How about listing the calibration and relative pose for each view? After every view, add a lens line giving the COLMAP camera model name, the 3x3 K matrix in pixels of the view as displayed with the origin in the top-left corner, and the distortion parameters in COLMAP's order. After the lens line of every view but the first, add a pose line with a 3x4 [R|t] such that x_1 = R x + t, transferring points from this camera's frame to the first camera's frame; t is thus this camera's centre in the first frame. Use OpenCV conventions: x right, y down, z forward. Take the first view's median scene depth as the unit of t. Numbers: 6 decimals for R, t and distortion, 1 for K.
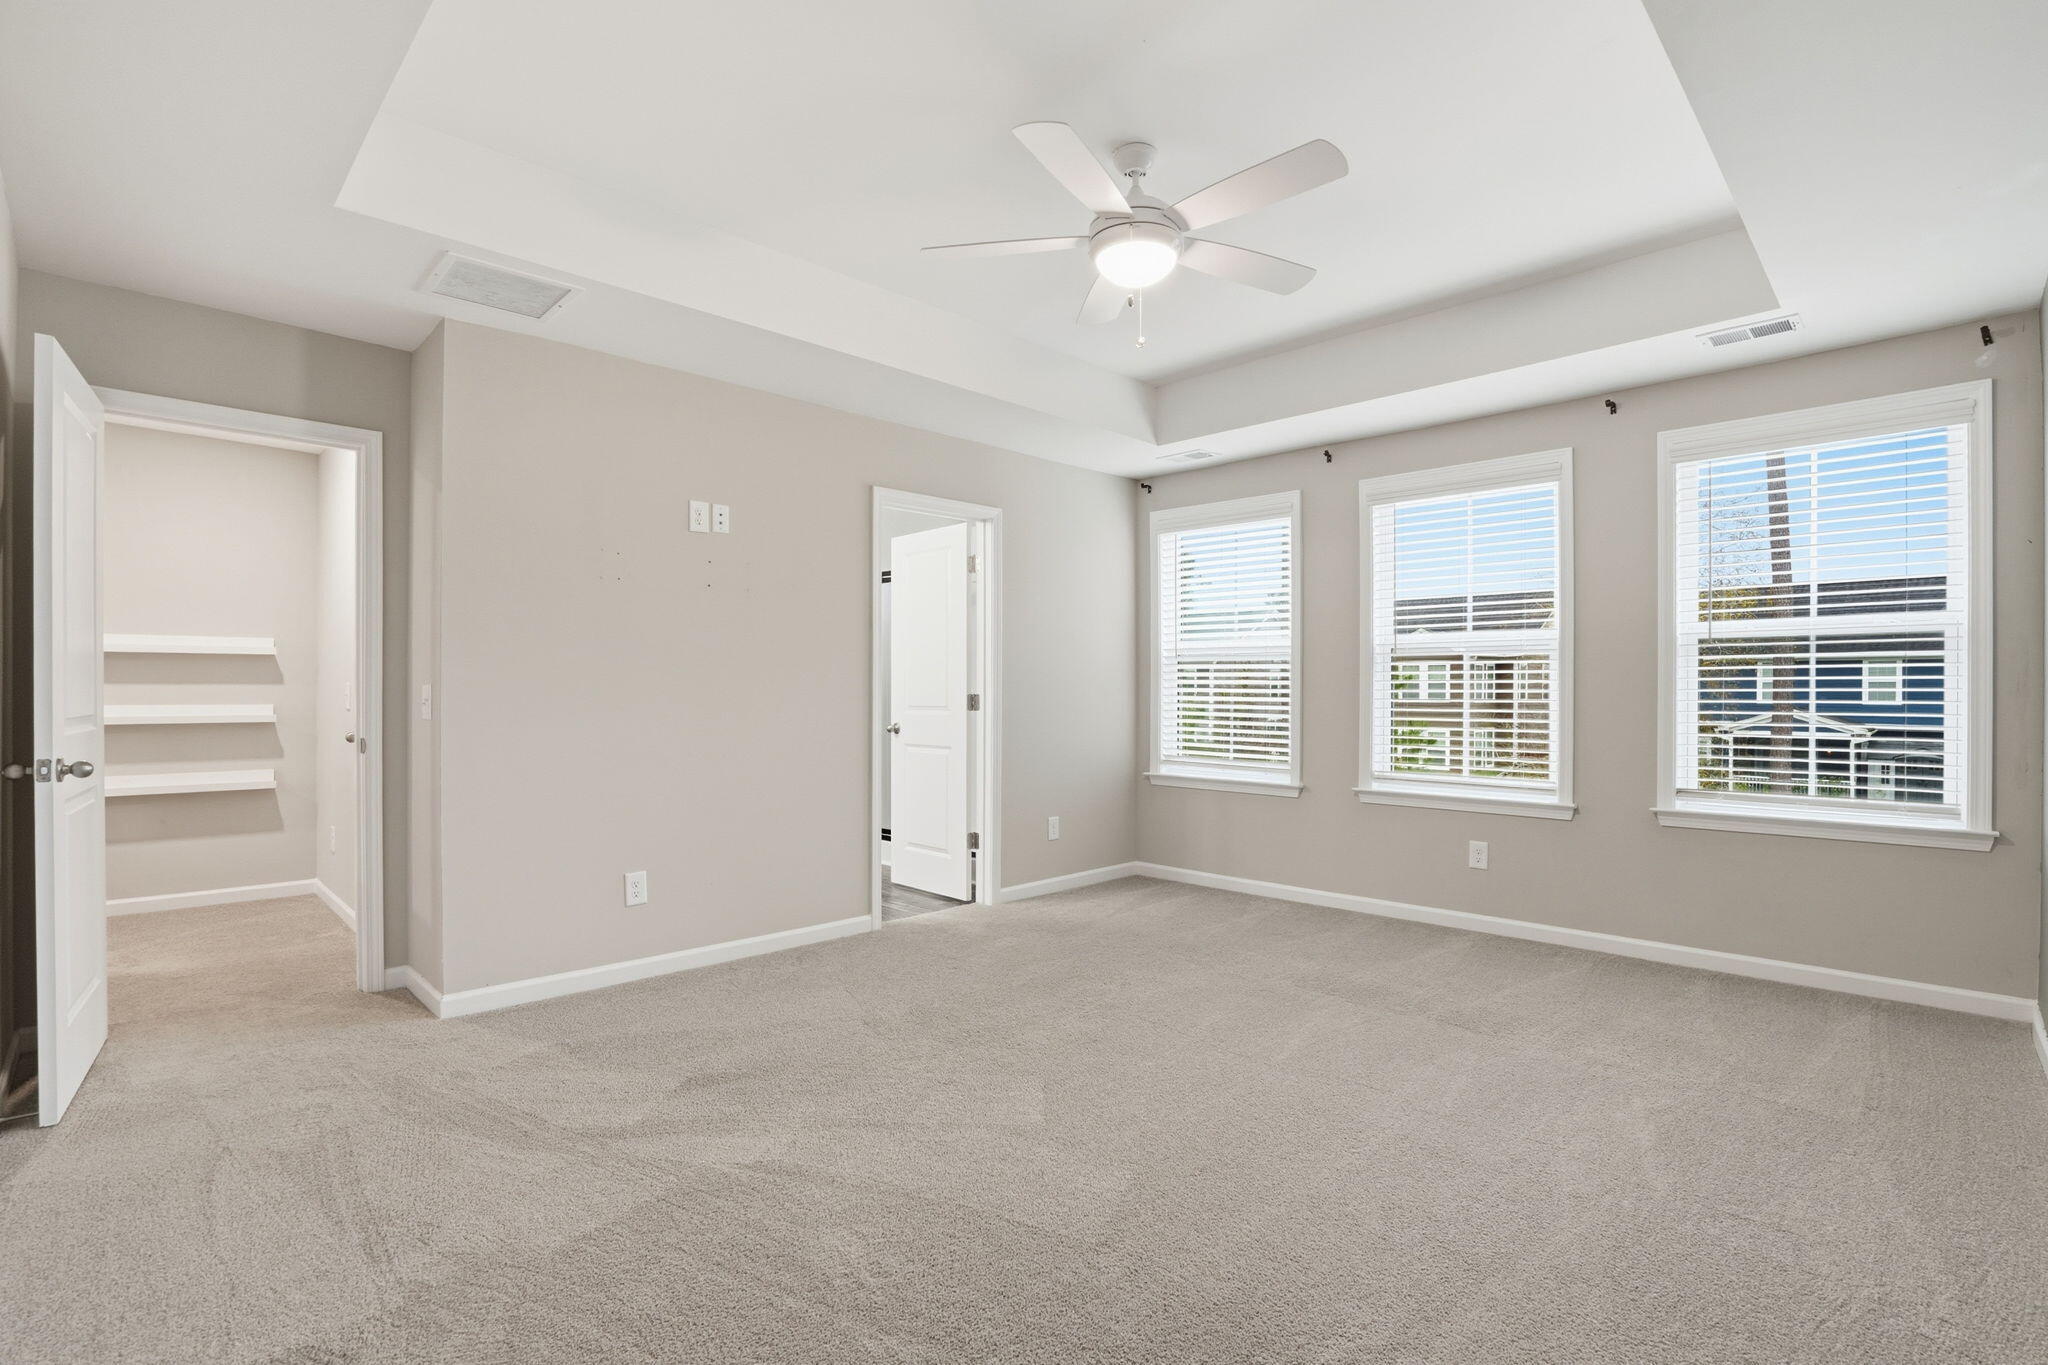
lens RADIAL K [[955.7, 0, 1021.6], [0, 955.7, 689.0], [0, 0, 1]] dist [-0.058823, 0.021157]
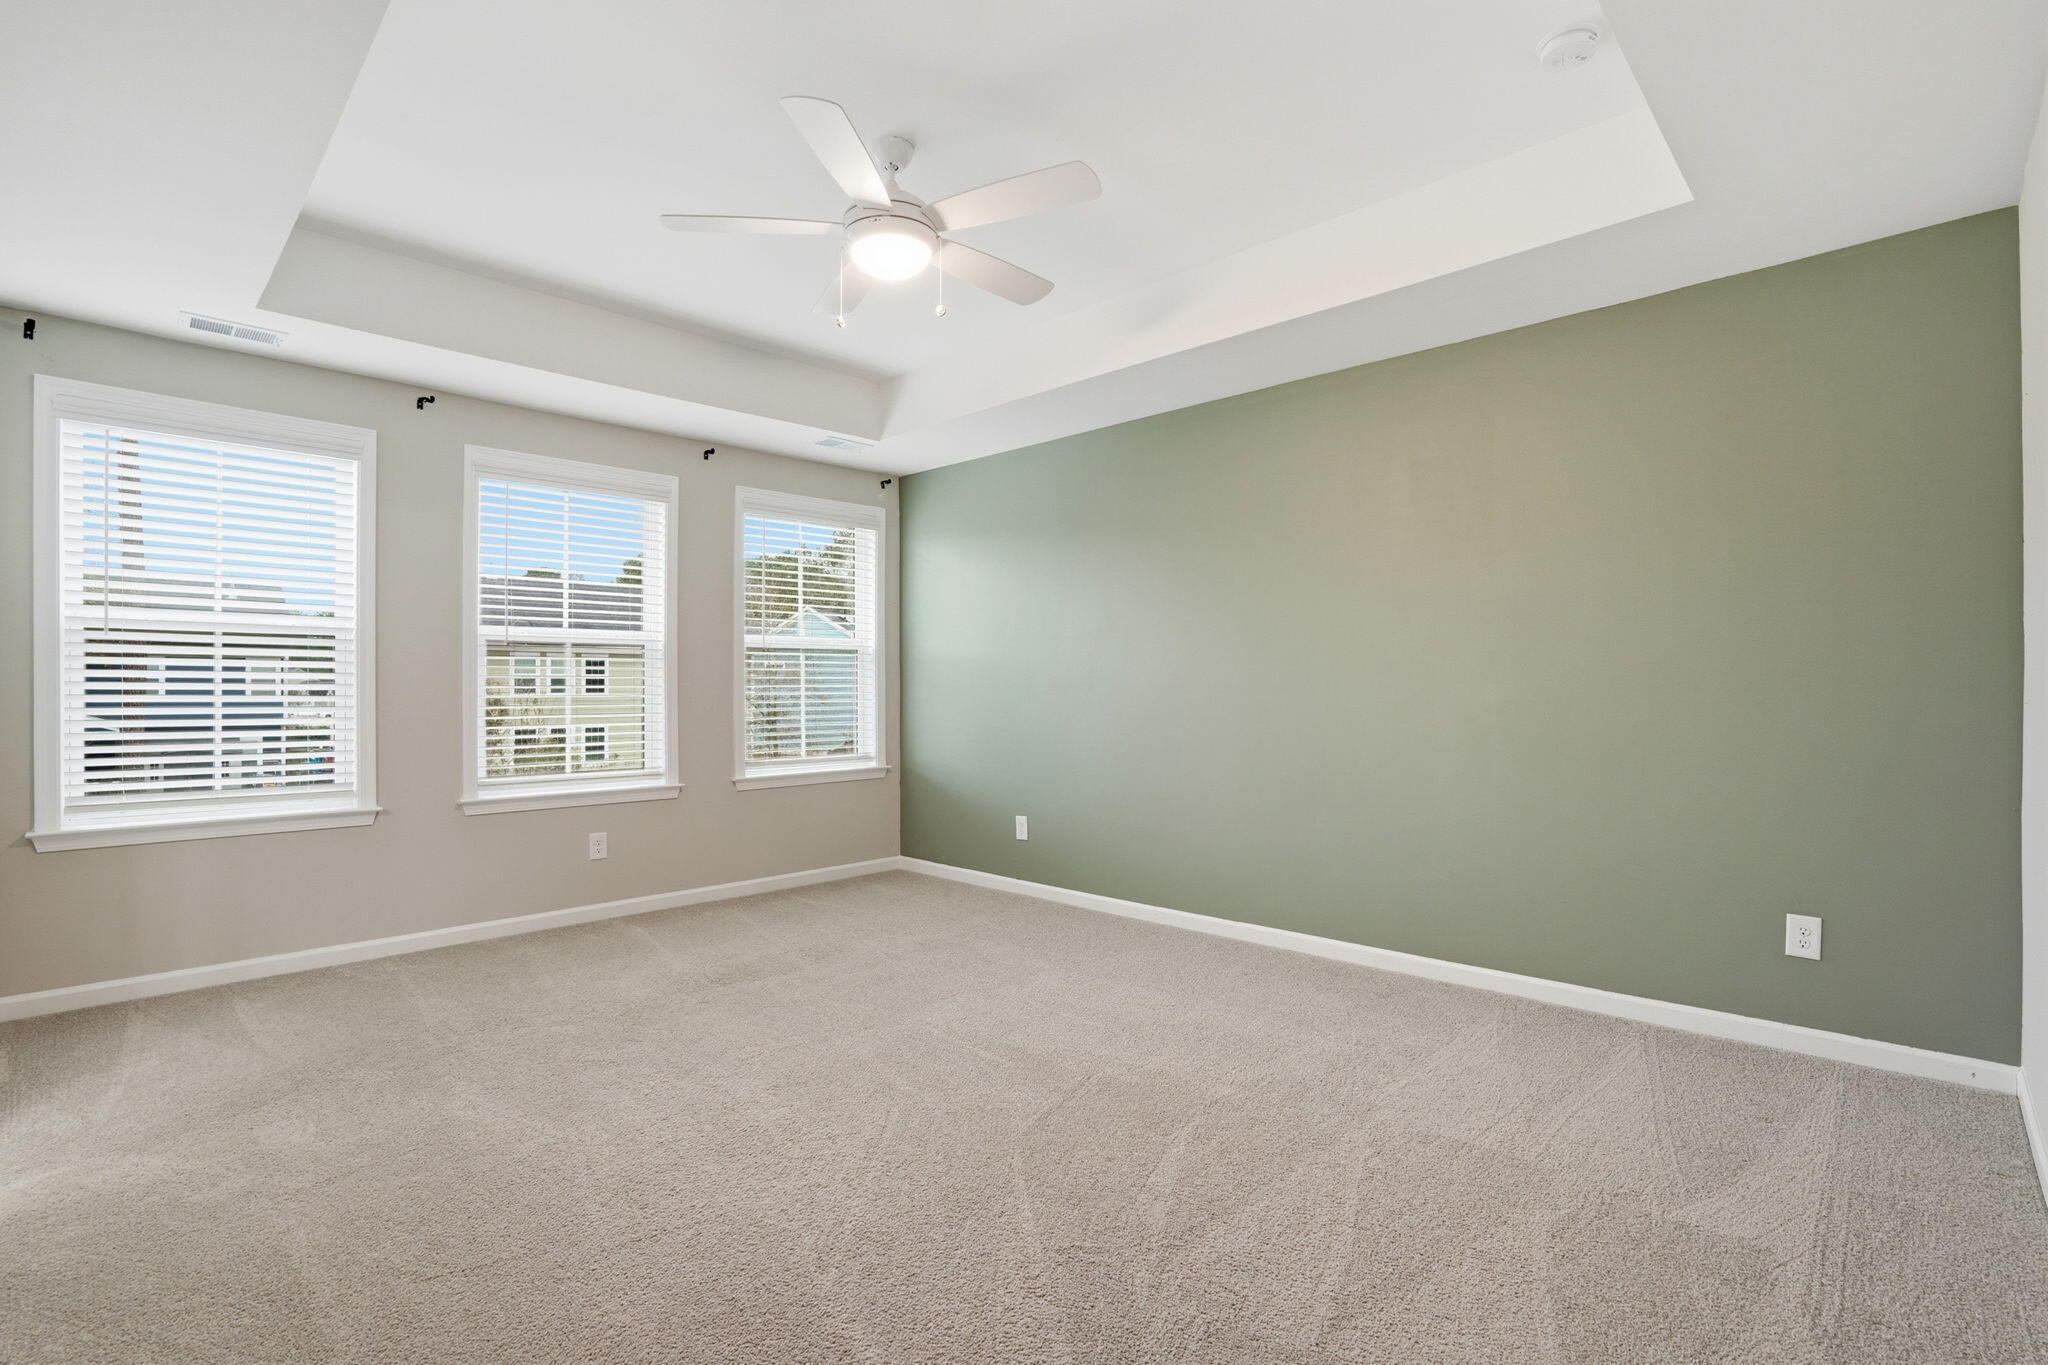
lens RADIAL K [[955.7, 0, 1021.6], [0, 955.7, 689.0], [0, 0, 1]] dist [-0.058823, 0.021157]
pose [[-0.033791, -0.000318, 0.999429, -0.445474], [-0.002800, 0.999996, 0.000224, 0.001783], [-0.999425, -0.002791, -0.033792, 0.452525]]
